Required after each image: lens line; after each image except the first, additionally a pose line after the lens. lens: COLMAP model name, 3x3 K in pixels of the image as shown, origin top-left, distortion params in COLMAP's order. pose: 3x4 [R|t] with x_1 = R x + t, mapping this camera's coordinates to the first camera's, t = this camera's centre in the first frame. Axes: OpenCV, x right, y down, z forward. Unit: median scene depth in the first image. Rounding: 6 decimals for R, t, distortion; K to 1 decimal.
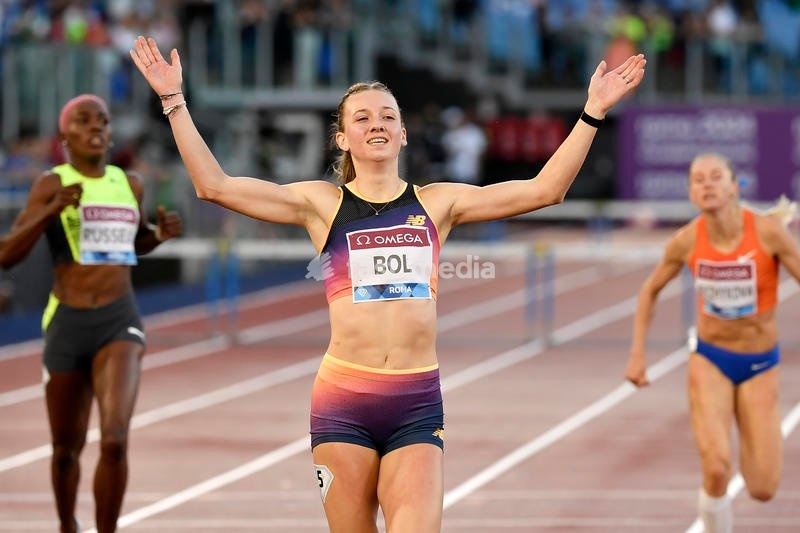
lens RADIAL K [[4674.6, 0, 400.0], [0, 4674.6, 266.5], [0, 0, 1]] dist [-0.232314, 0.200943]
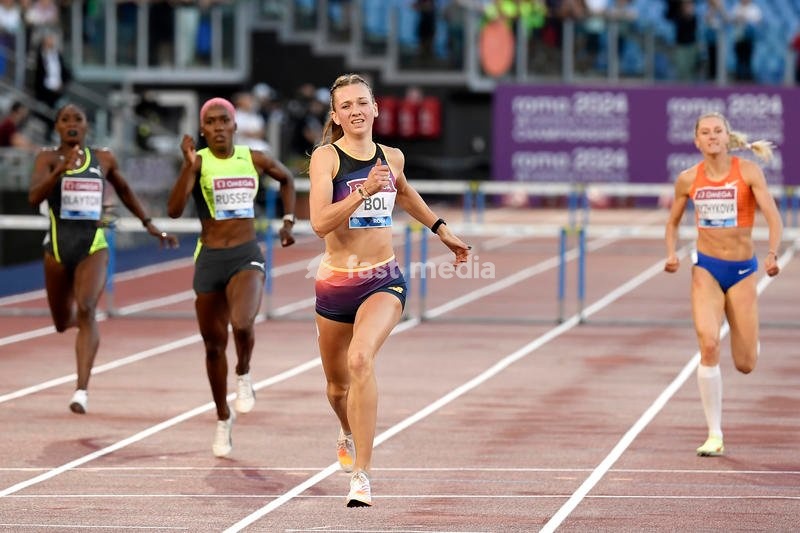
lens RADIAL K [[5814.3, 0, 400.0], [0, 5814.3, 266.5], [0, 0, 1]] dist [-1.340807, 21.969498]
pose [[0.998931, 0.005063, 0.045957, -0.030987], [-0.005094, 0.999987, 0.000564, 0.004317], [-0.045953, -0.000797, 0.998943, -0.253553]]
